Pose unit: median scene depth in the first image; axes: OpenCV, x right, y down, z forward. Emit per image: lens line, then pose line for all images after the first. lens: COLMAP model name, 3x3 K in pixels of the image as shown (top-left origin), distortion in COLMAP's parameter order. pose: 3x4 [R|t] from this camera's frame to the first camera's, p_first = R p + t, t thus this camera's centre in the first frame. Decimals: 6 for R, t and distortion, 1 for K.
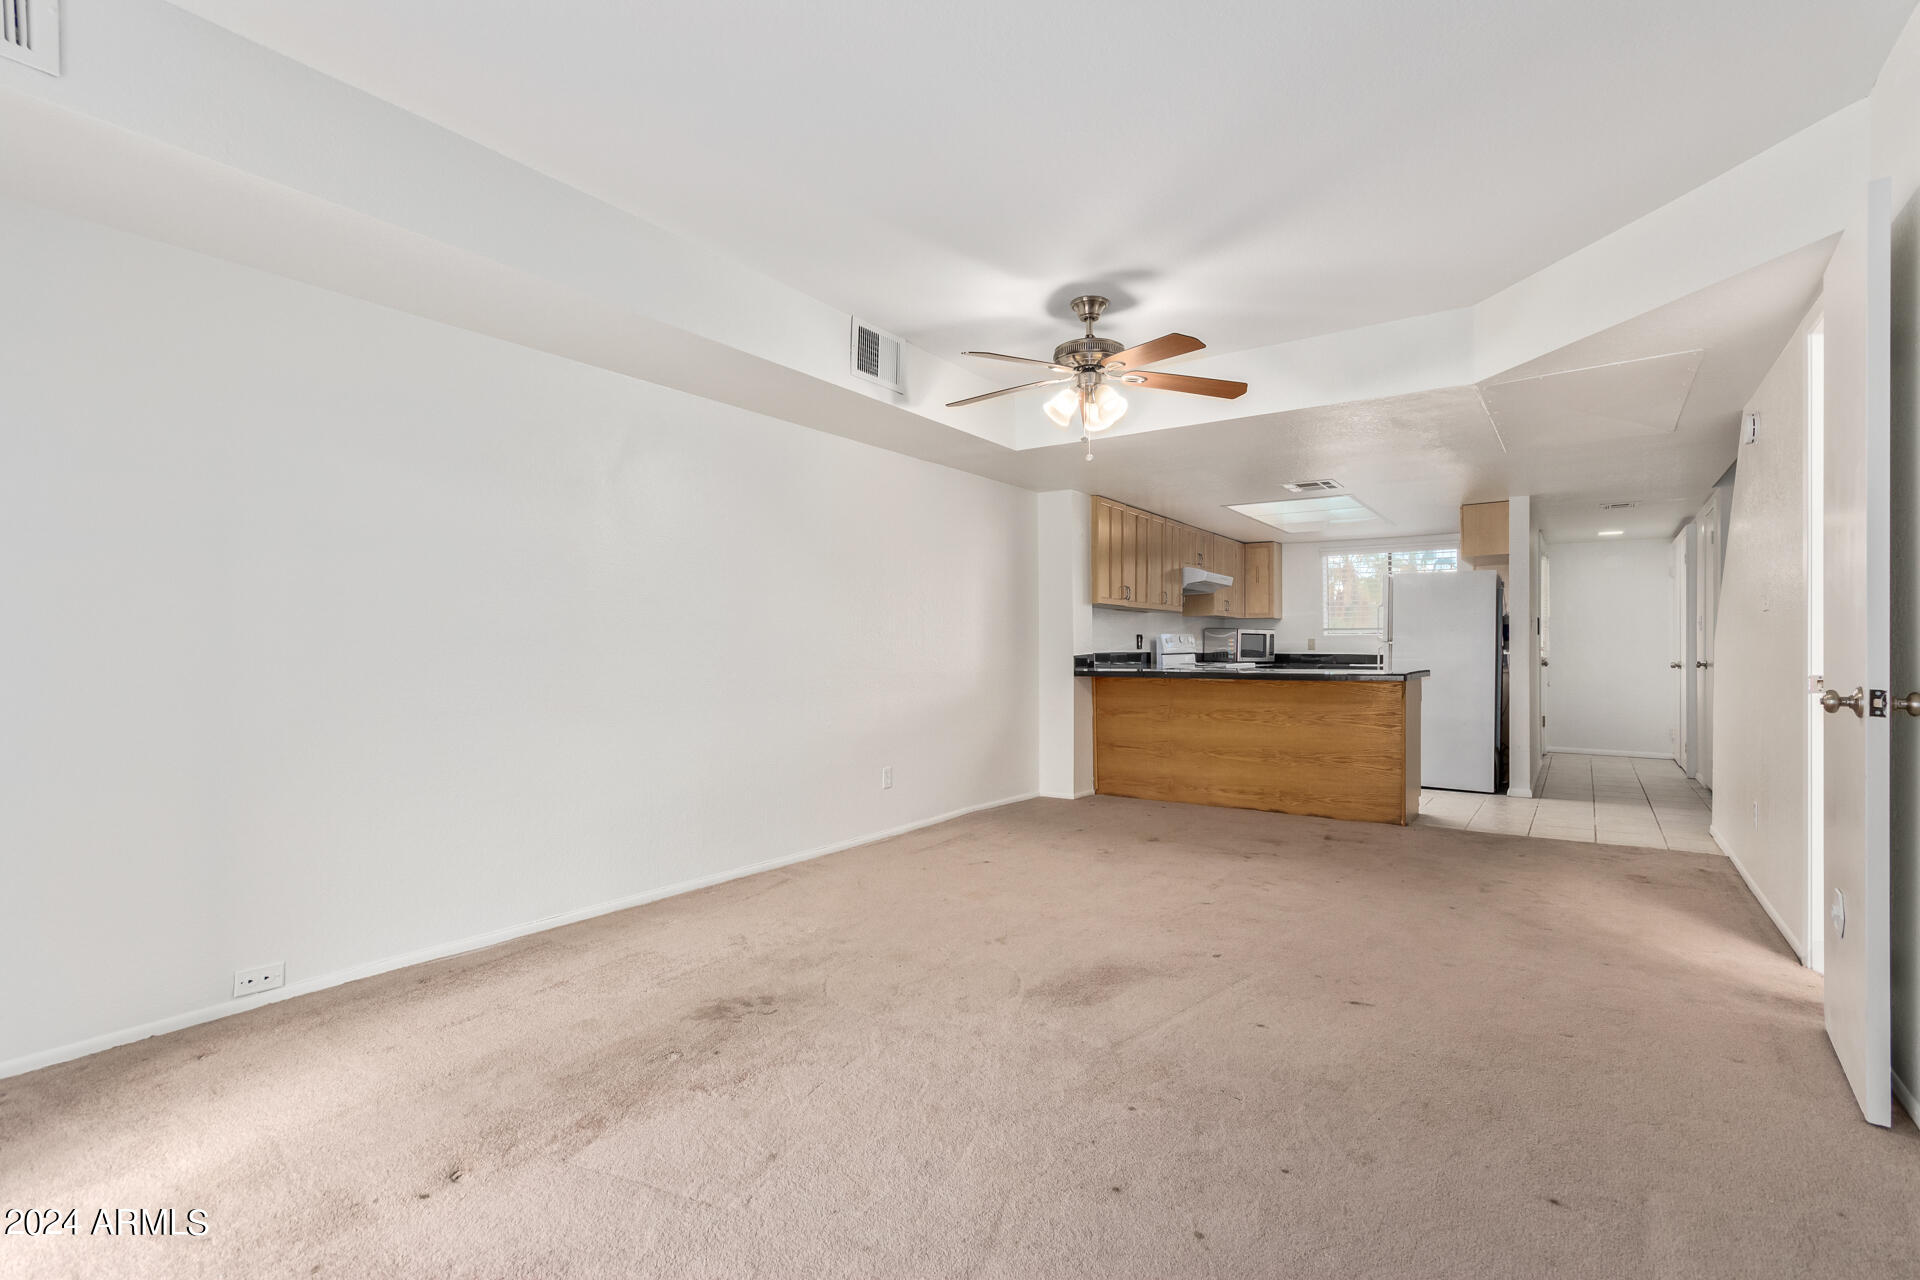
lens RADIAL K [[884.5, 0, 990.3], [0, 884.5, 648.4], [0, 0, 1]] dist [0.005483, -0.002694]
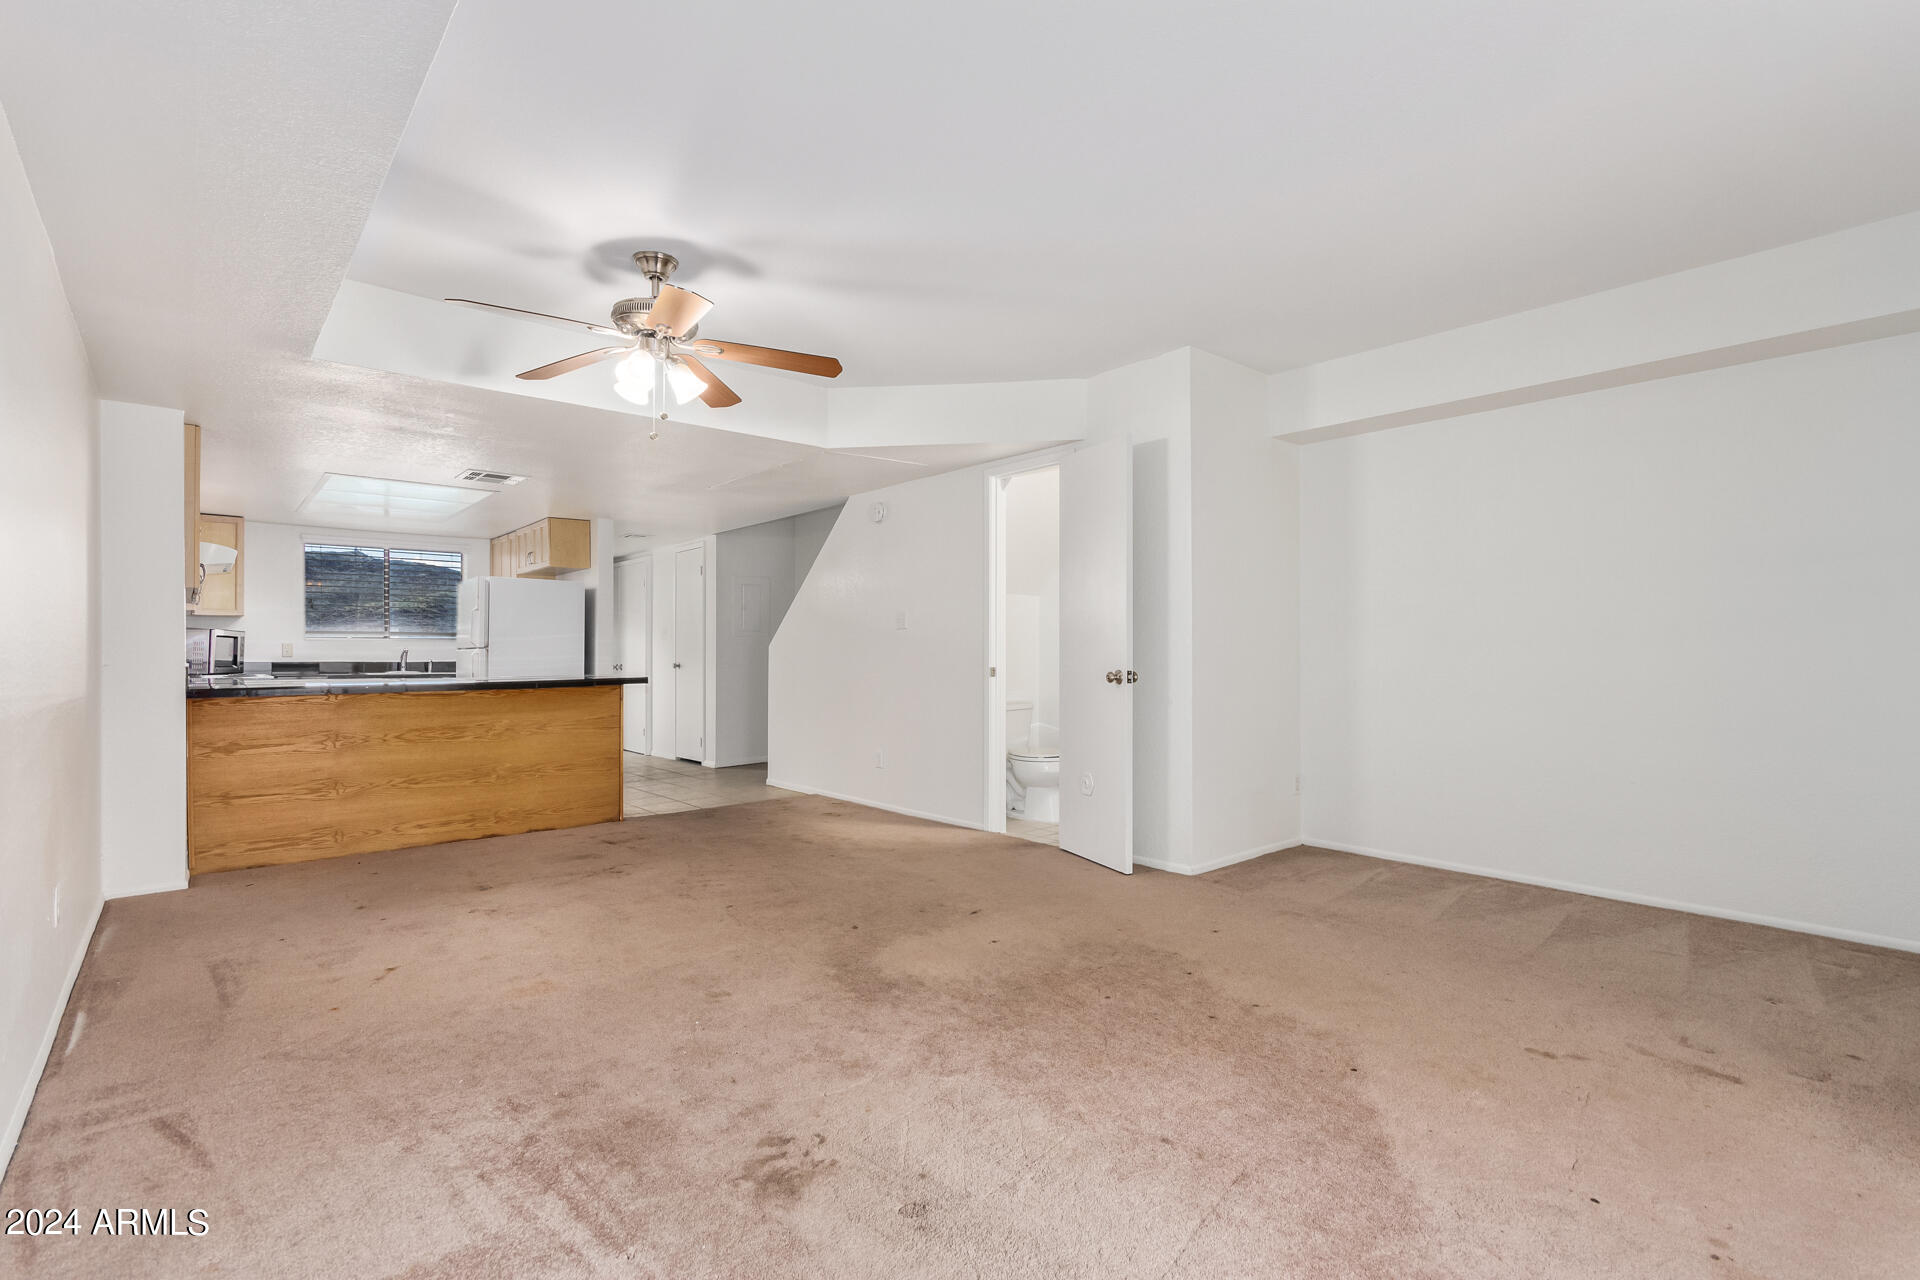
lens RADIAL K [[884.5, 0, 962.9], [0, 884.5, 643.4], [0, 0, 1]] dist [0.005483, -0.002694]
pose [[0.248537, 0.011174, 0.968558, -0.437635], [0.003564, 0.999916, -0.012450, 0.002305], [-0.968616, 0.006546, 0.248477, 0.323027]]
